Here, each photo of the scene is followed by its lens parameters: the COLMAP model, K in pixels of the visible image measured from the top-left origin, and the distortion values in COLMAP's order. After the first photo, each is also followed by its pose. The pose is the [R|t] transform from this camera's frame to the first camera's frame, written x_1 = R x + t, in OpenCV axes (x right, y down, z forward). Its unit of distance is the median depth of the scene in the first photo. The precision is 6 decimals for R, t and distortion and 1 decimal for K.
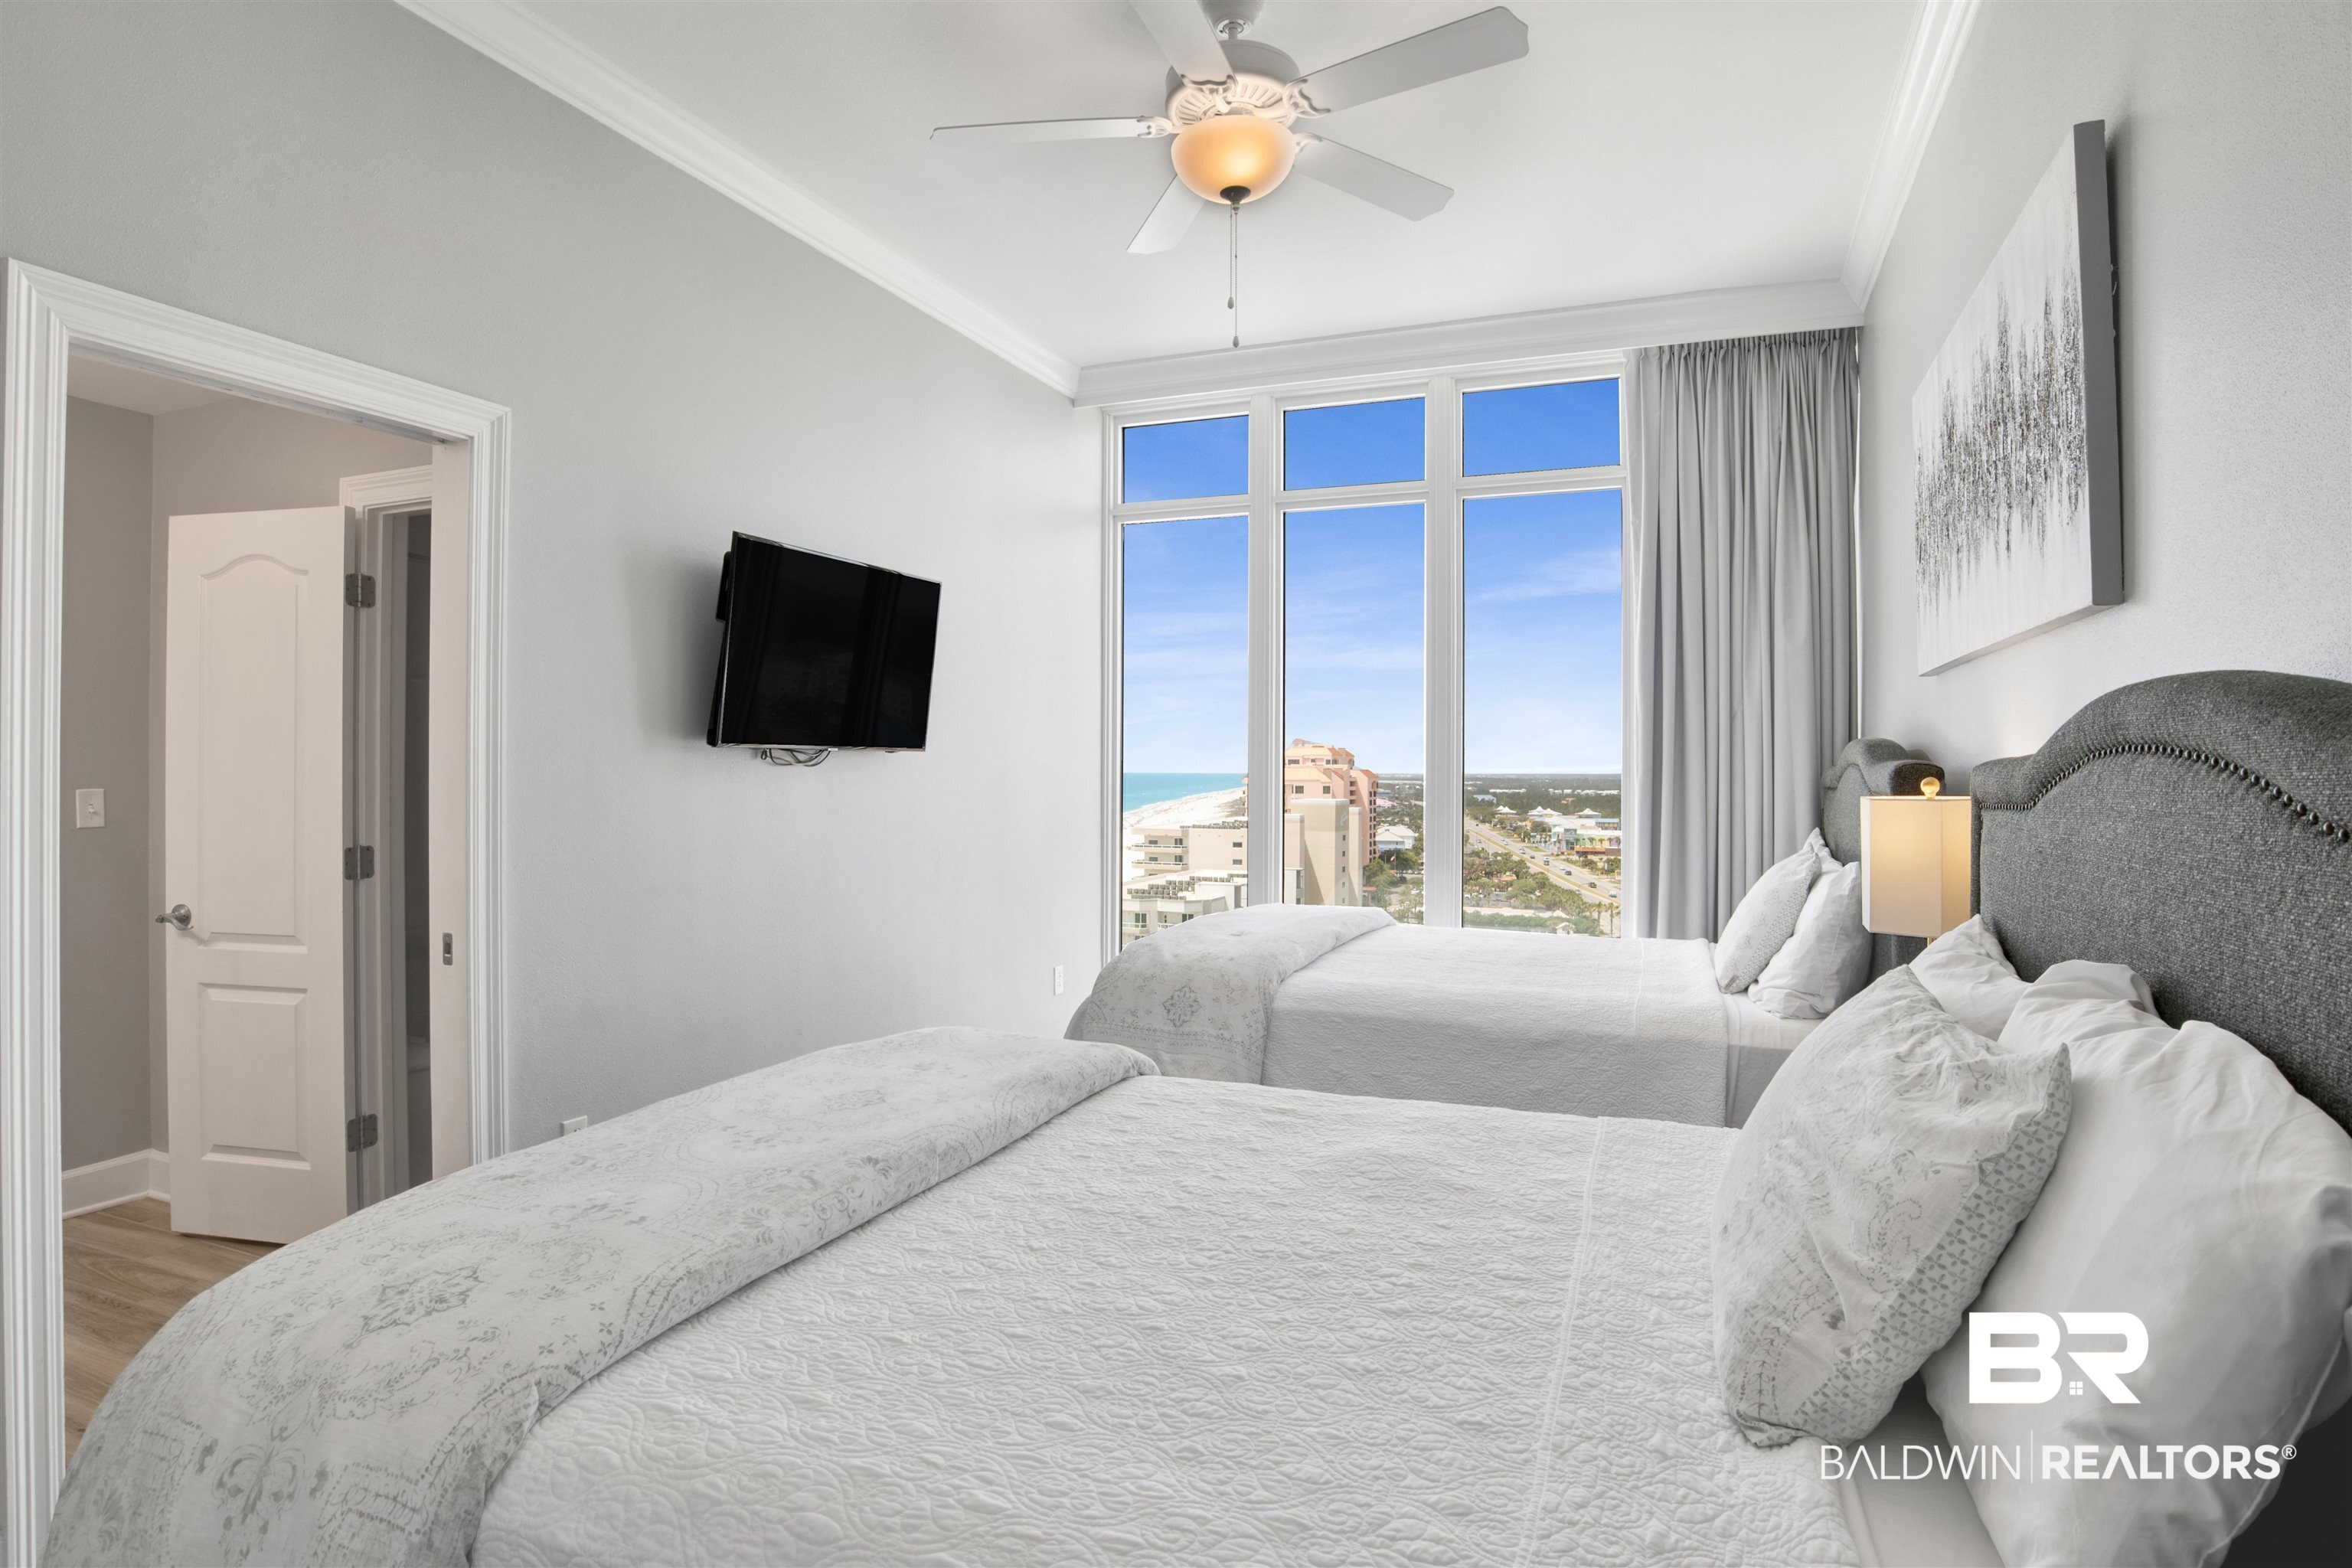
lens RADIAL K [[1229.8, 0, 1180.4], [0, 1229.8, 768.9], [0, 0, 1]] dist [-0.067887, 0.020427]
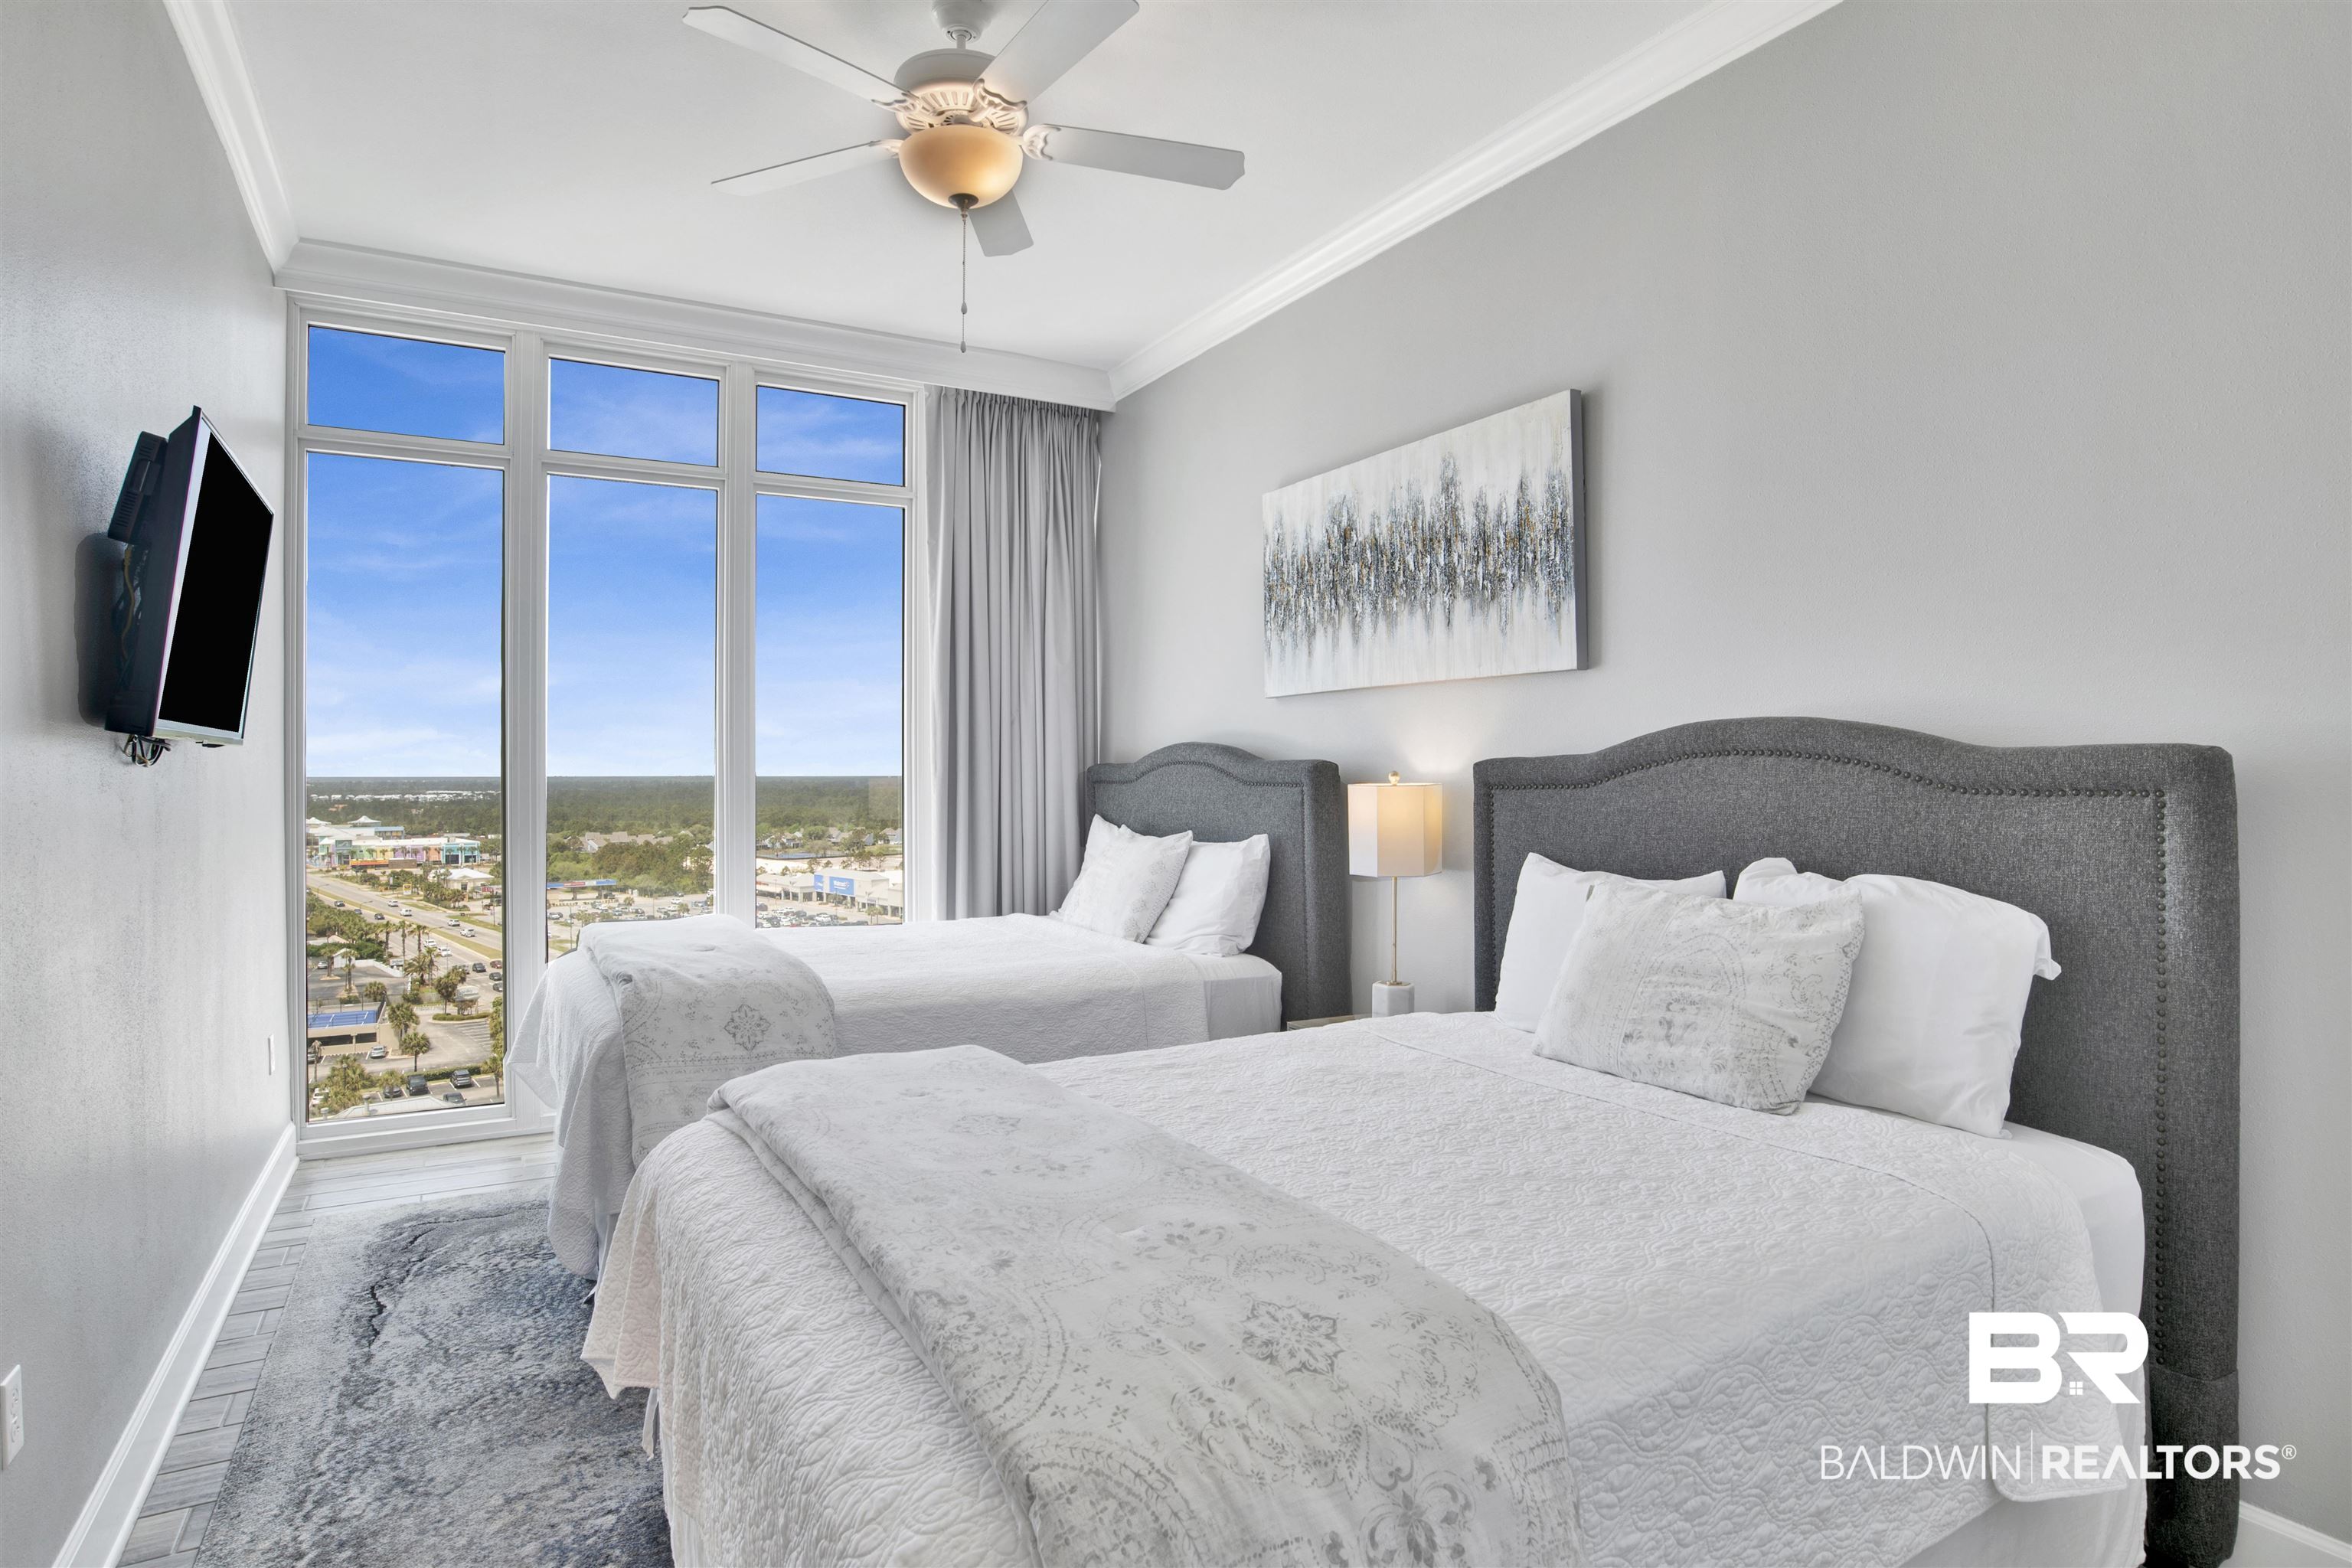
lens RADIAL K [[1269.7, 0, 1166.7], [0, 1269.7, 776.4], [0, 0, 1]] dist [-0.074687, 0.027295]
pose [[0.615331, -0.009074, 0.788217, -0.594563], [0.004787, 0.999958, 0.007774, 0.000435], [-0.788254, -0.001010, 0.615349, 0.194372]]
